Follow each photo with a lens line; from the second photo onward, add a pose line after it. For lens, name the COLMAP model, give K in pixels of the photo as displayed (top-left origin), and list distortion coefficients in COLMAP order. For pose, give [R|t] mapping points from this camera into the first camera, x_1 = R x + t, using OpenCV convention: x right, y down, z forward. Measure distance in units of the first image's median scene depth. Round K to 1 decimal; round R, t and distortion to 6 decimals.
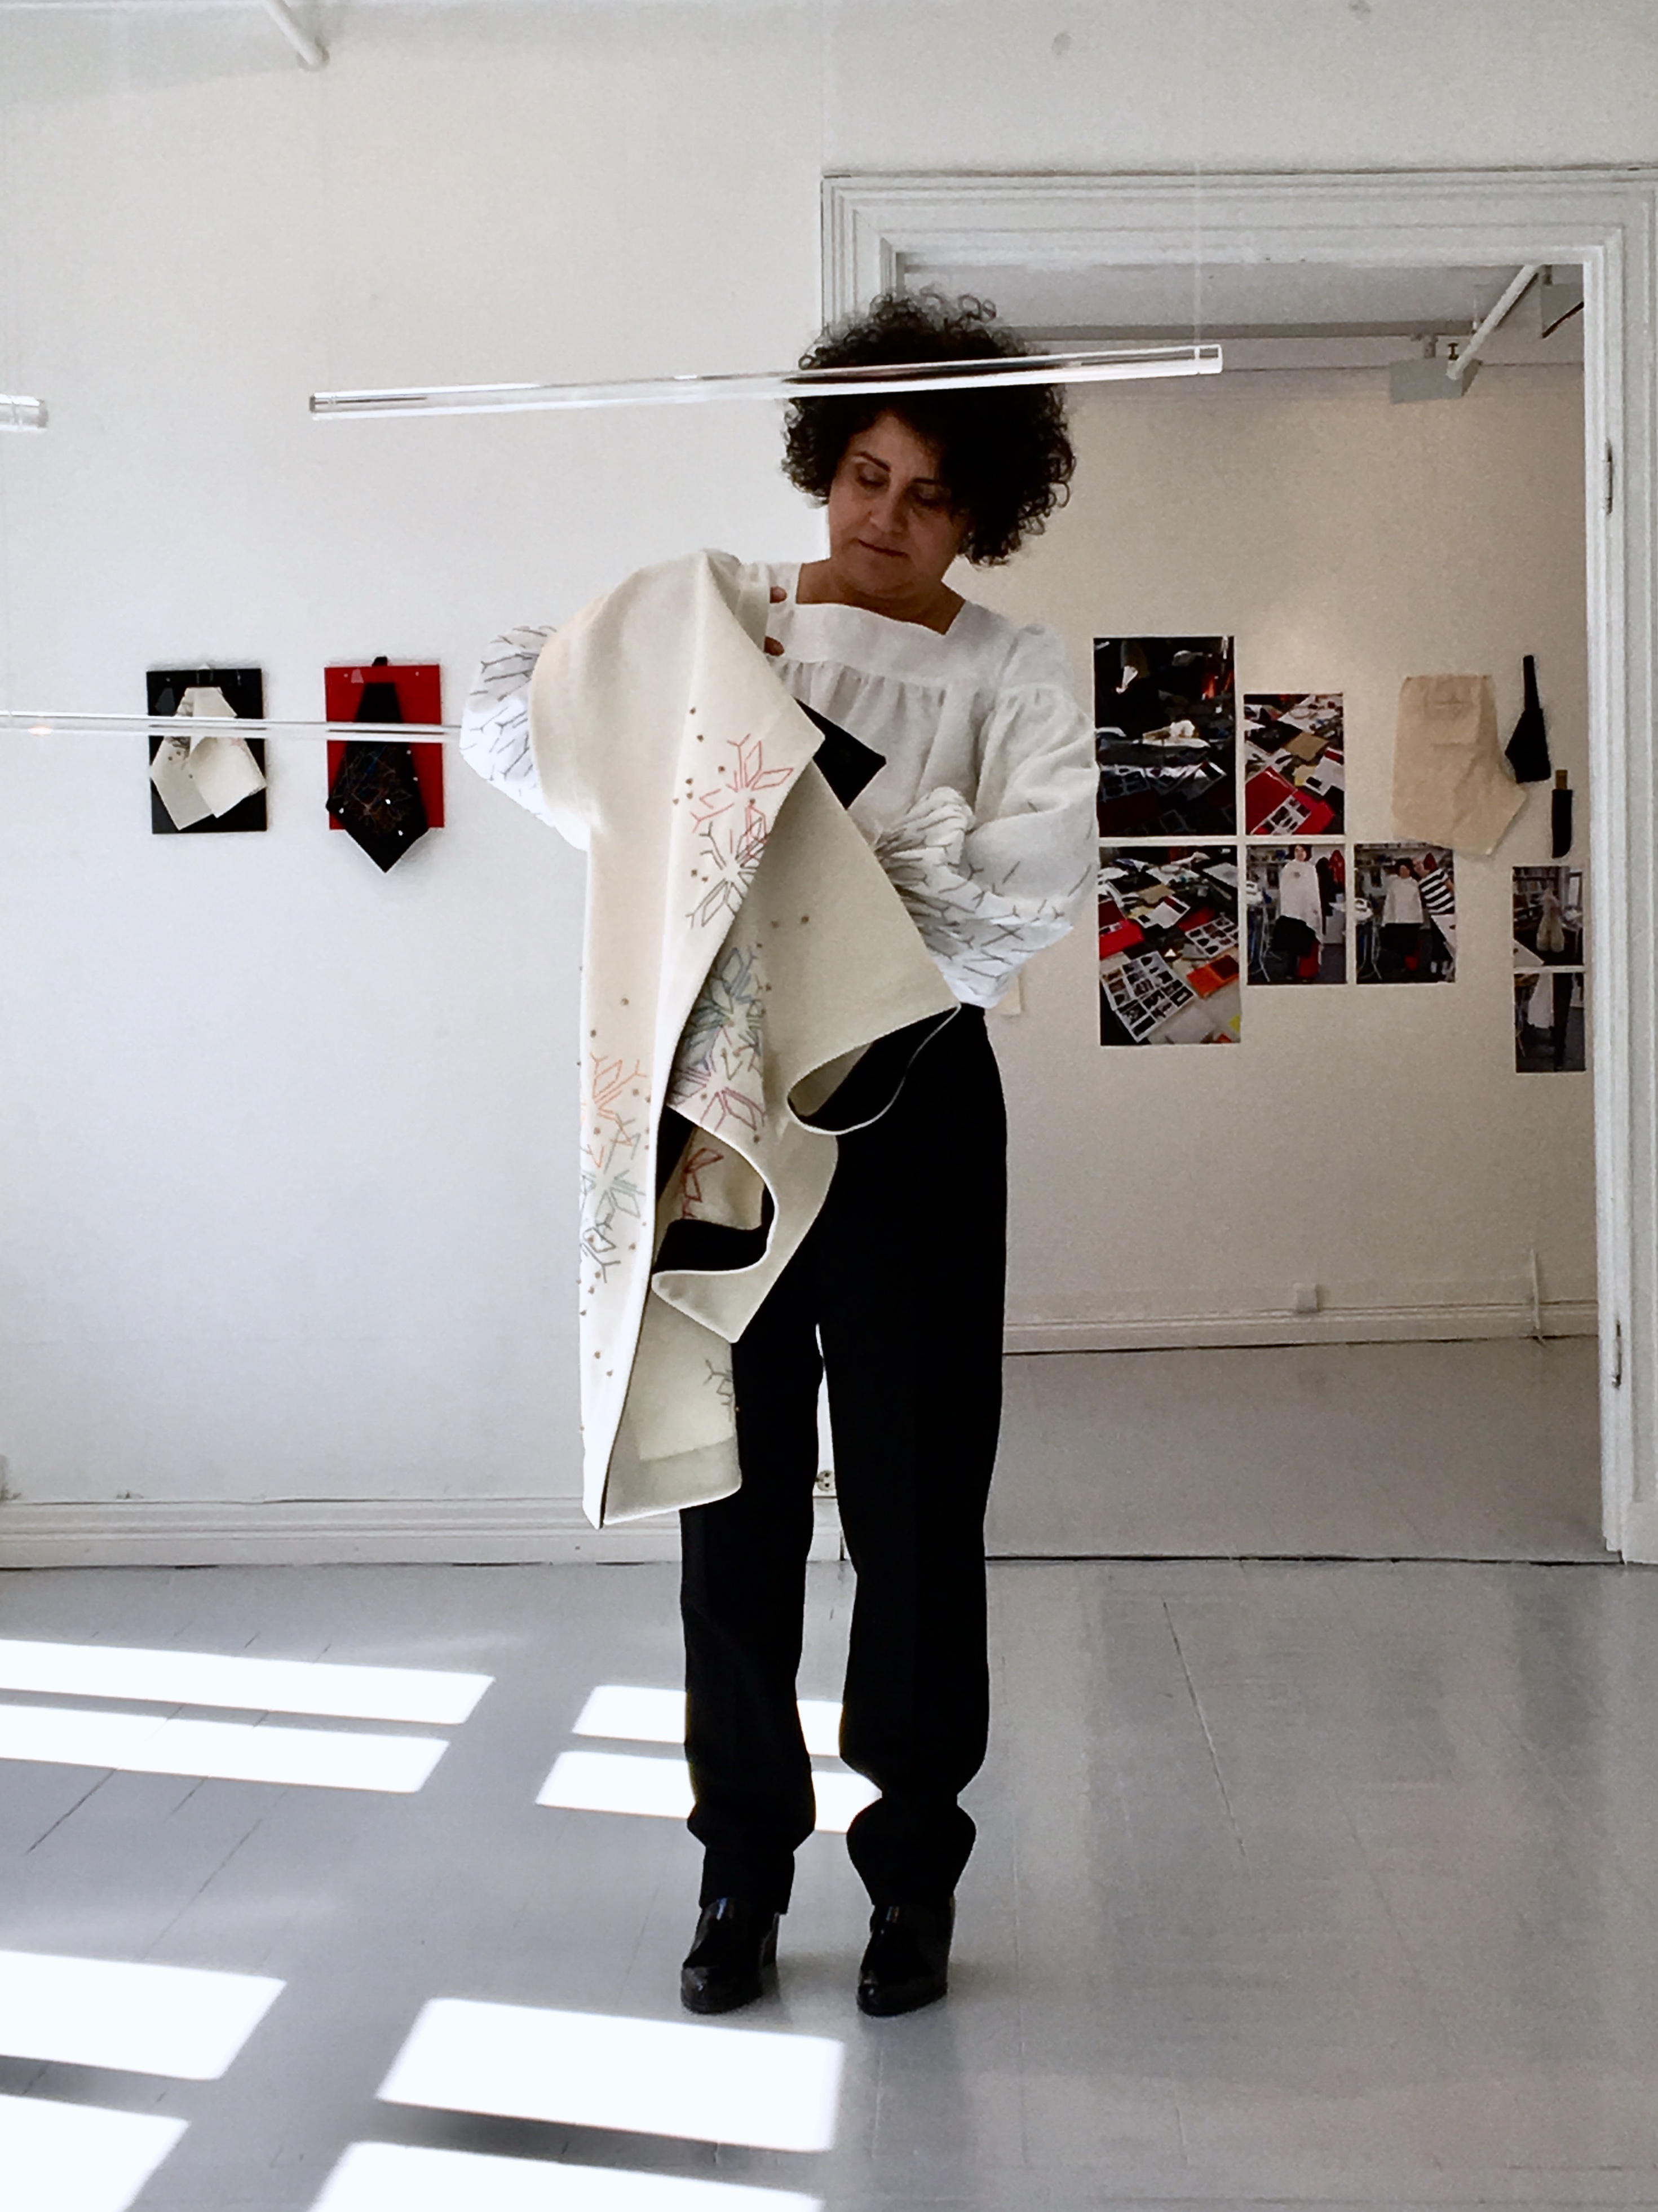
lens RADIAL K [[4026.4, 0, 829.0], [0, 4026.4, 1106.0], [0, 0, 1]] dist [0.010198, 0.356020]
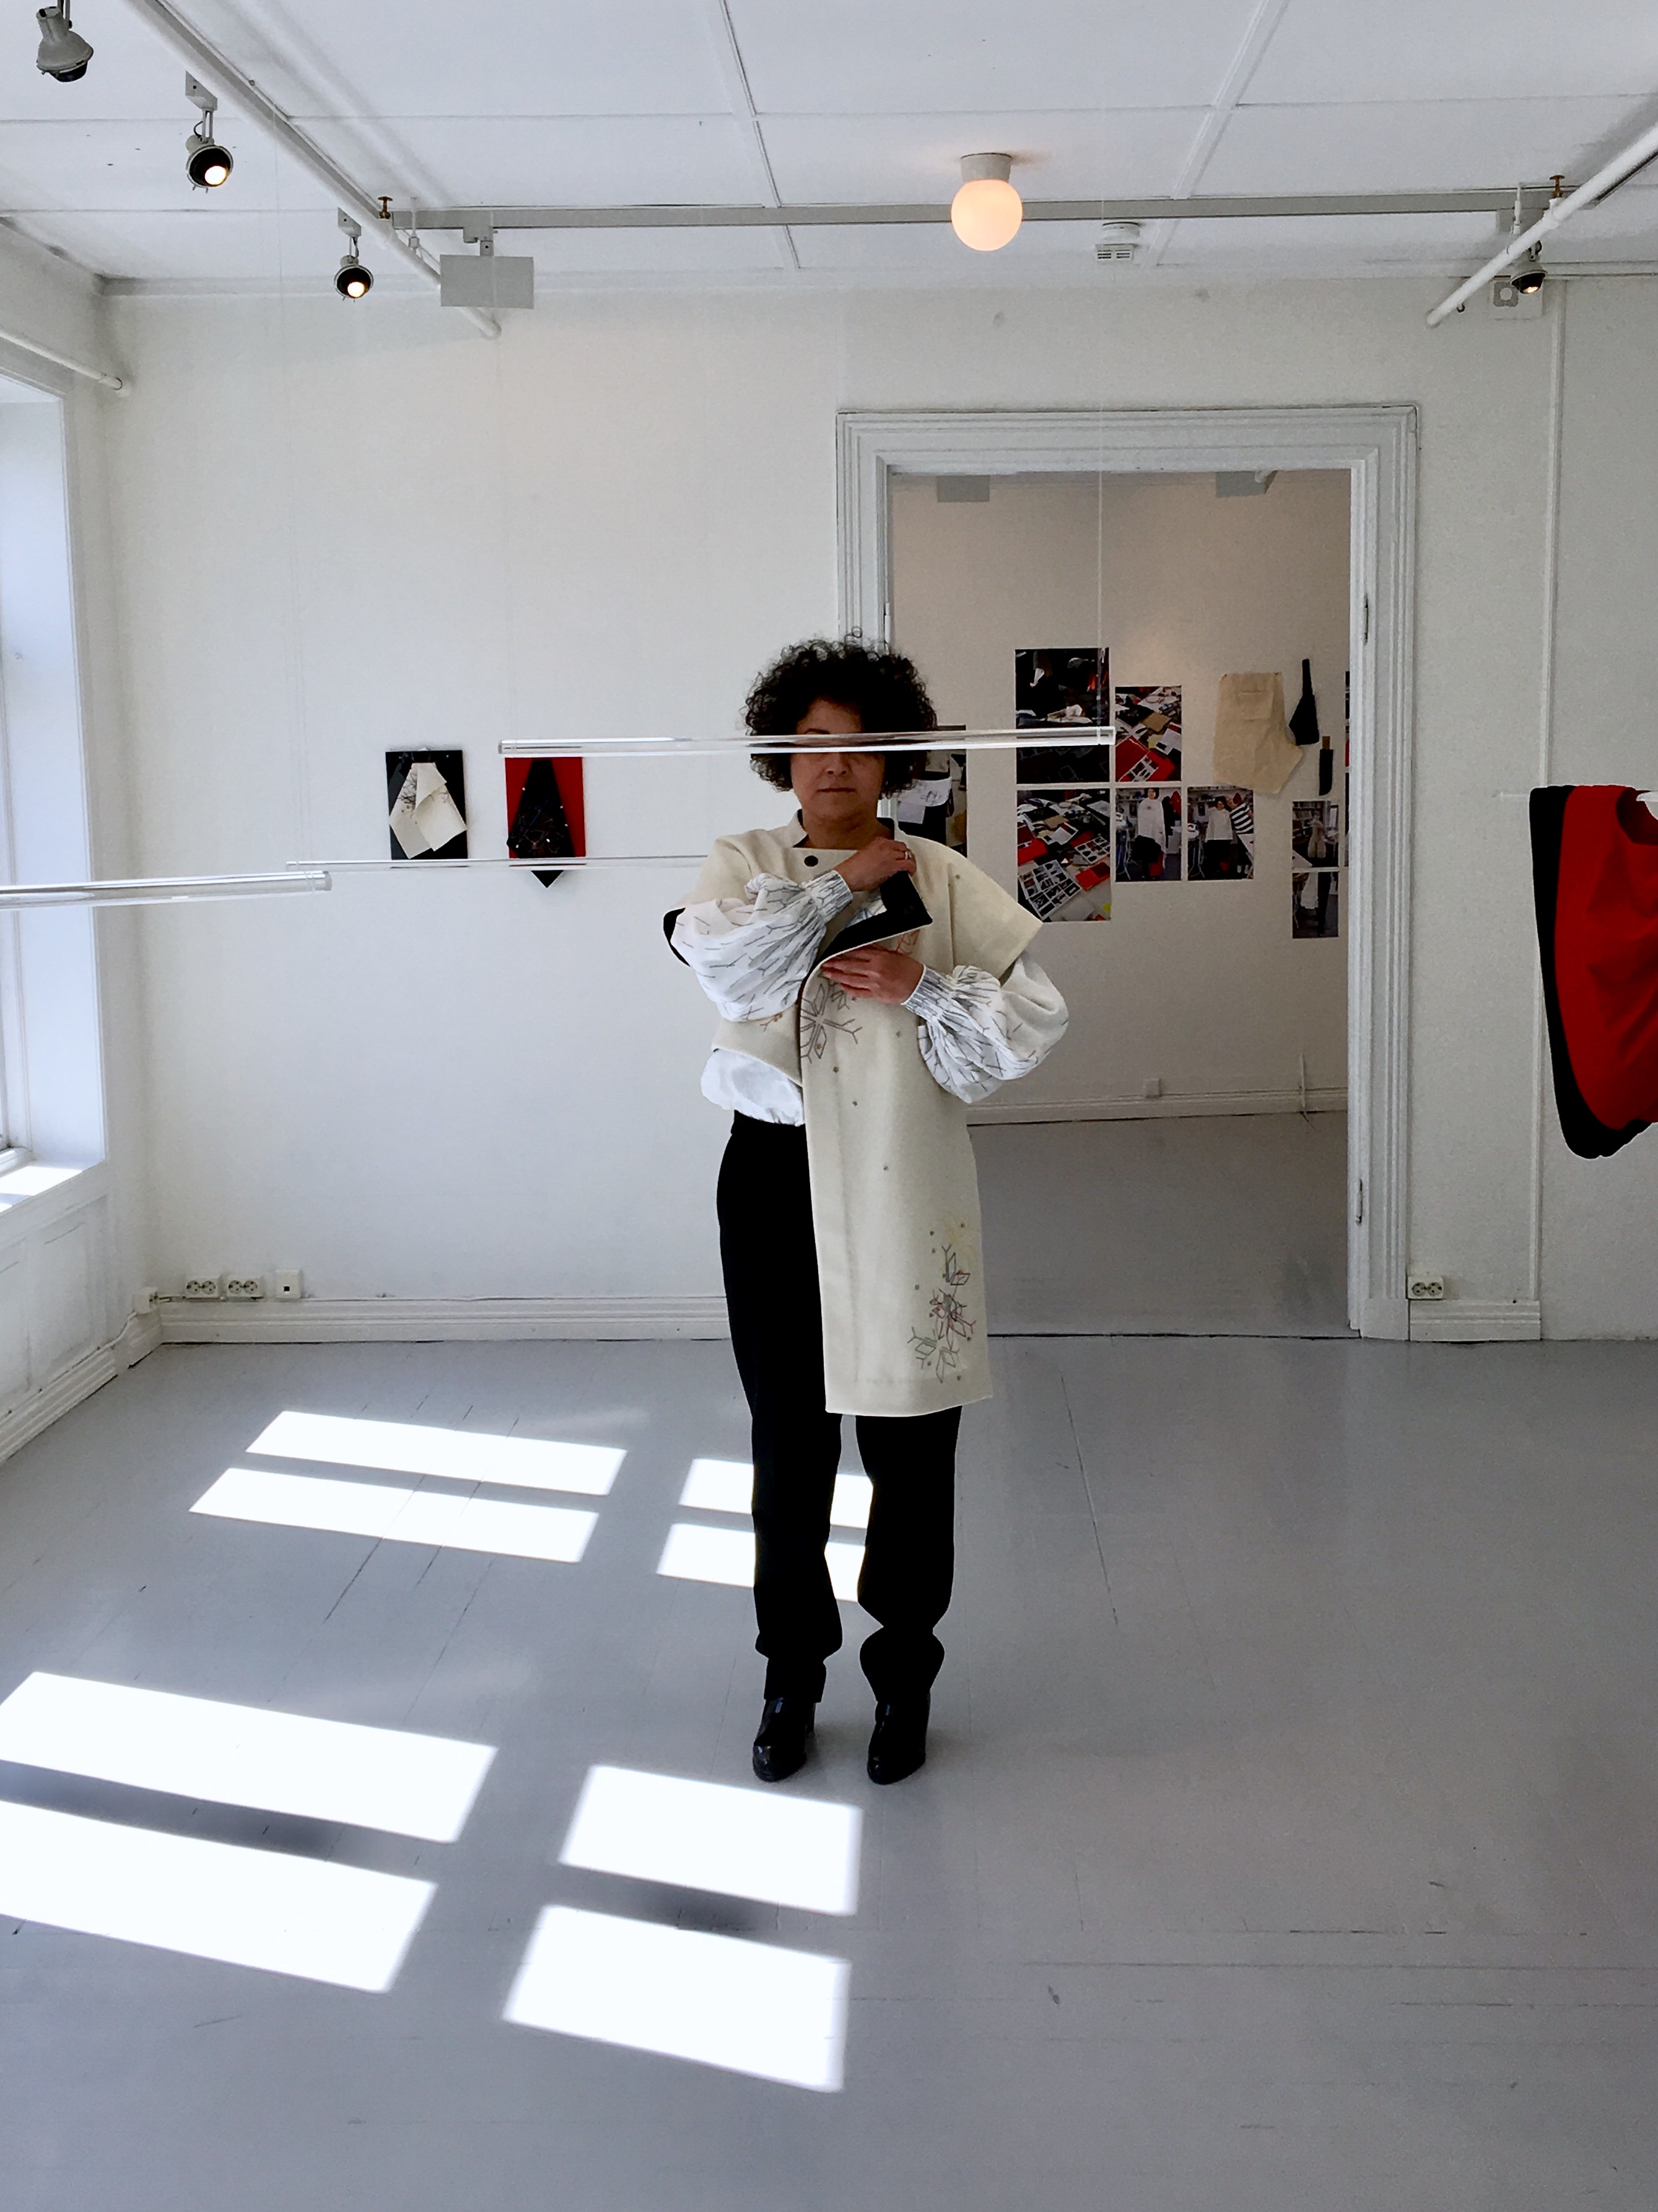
lens RADIAL K [[2622.9, 0, 829.0], [0, 2622.9, 1106.0], [0, 0, 1]] dist [0.046680, -0.015604]
pose [[0.999996, -0.002073, -0.002093, -0.001872], [0.002284, 0.994307, 0.106532, -0.051641], [0.001860, -0.106537, 0.994307, 0.010387]]
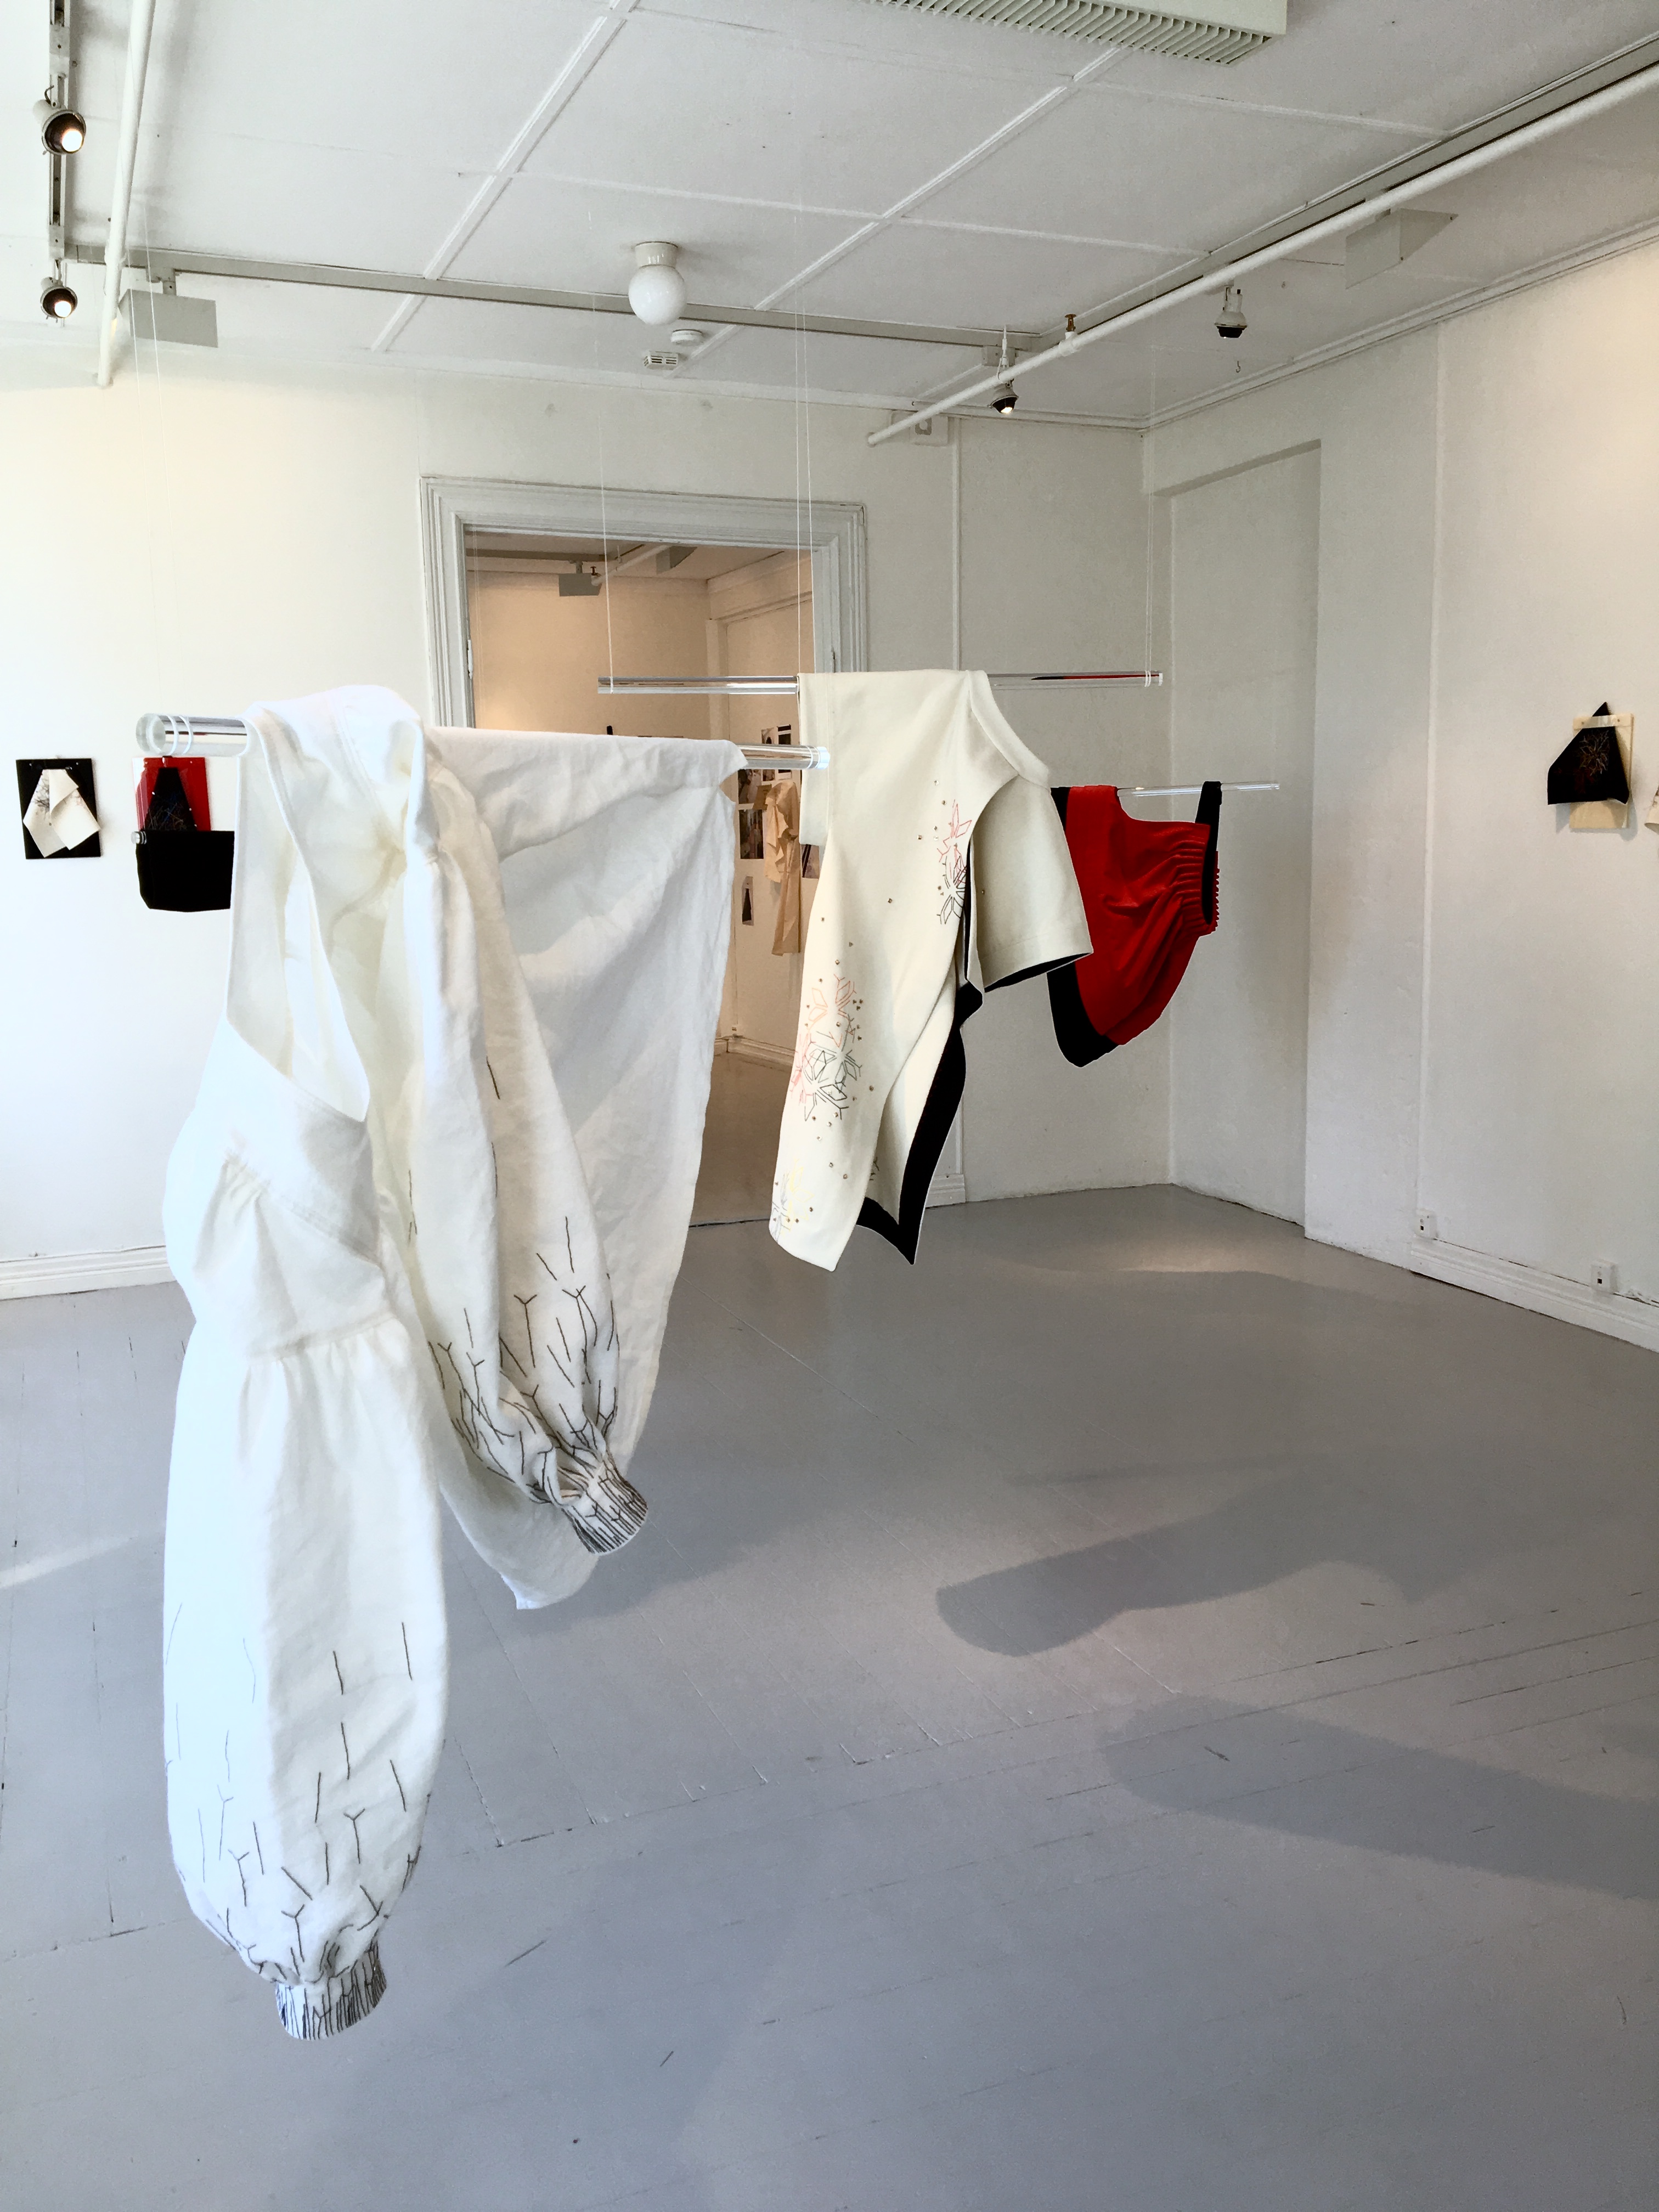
lens RADIAL K [[1867.6, 0, 829.5], [0, 1867.6, 1106.0], [0, 0, 1]] dist [0.004223, -0.001043]
pose [[0.909080, -0.067594, 0.411102, -0.122049], [0.019322, 0.992529, 0.120467, -0.034022], [-0.416173, -0.101571, 0.903594, 0.102898]]
